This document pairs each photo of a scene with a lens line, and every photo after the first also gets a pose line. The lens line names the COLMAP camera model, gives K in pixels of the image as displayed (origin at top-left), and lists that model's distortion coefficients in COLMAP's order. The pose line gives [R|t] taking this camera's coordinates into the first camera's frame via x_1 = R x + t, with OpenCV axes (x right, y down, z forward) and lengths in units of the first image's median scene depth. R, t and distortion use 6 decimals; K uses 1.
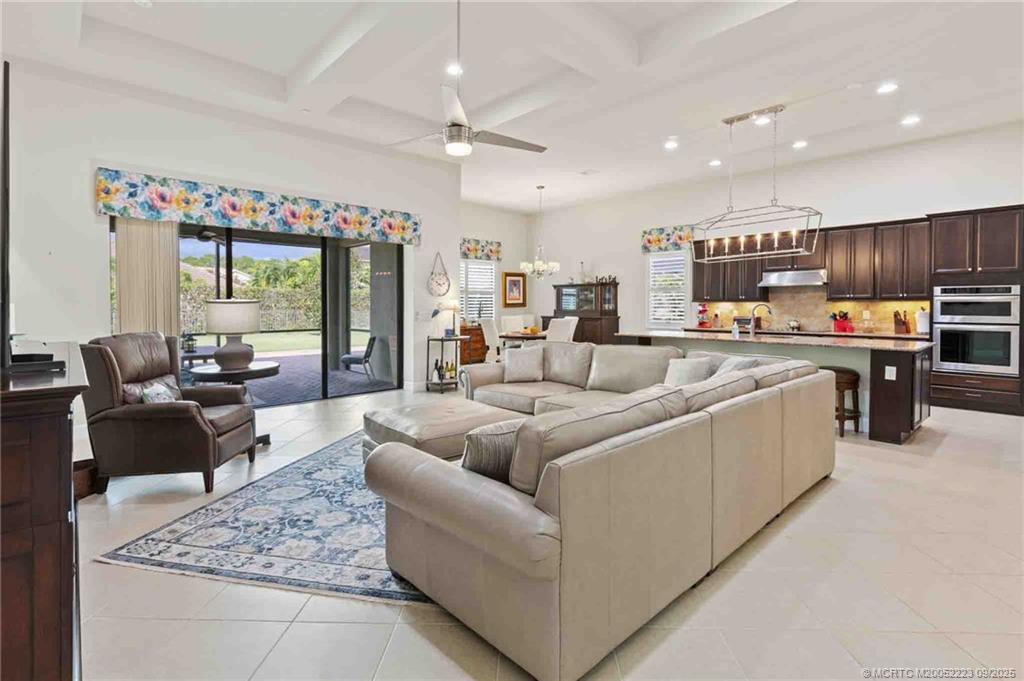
lens RADIAL K [[484.4, 0, 520.2], [0, 484.4, 323.4], [0, 0, 1]] dist [0.009282, -0.004507]
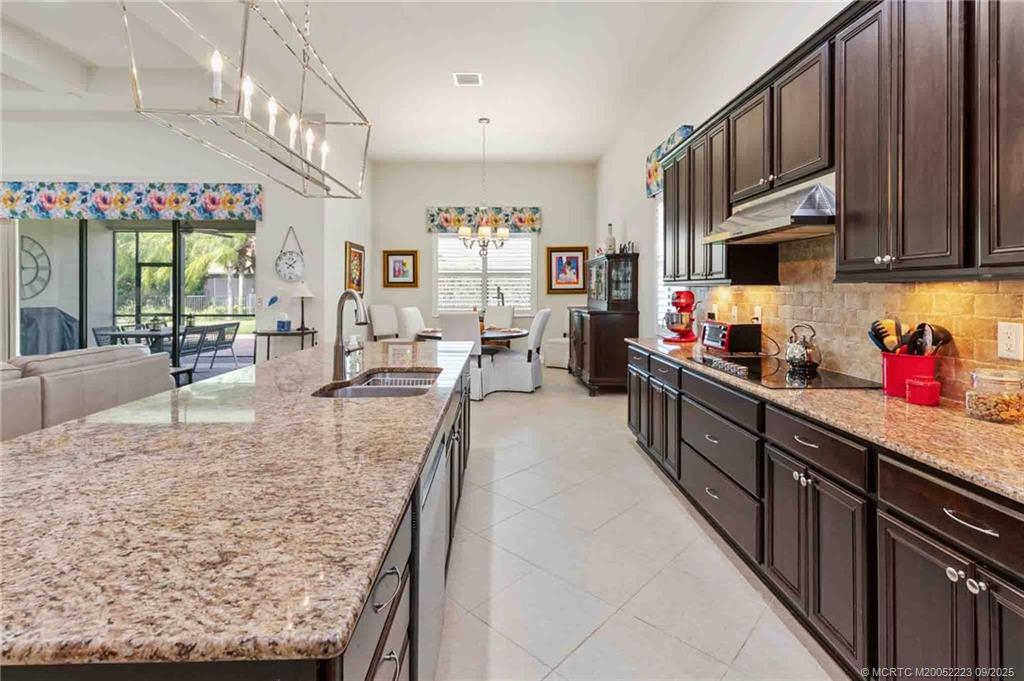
lens RADIAL K [[484.4, 0, 507.2], [0, 484.4, 292.0], [0, 0, 1]] dist [0.009282, -0.004507]
pose [[0.735737, 0.006721, -0.677234, 0.741798], [-0.030589, 0.999260, -0.023315, -0.030082], [0.676576, 0.037870, 0.735398, 0.722692]]
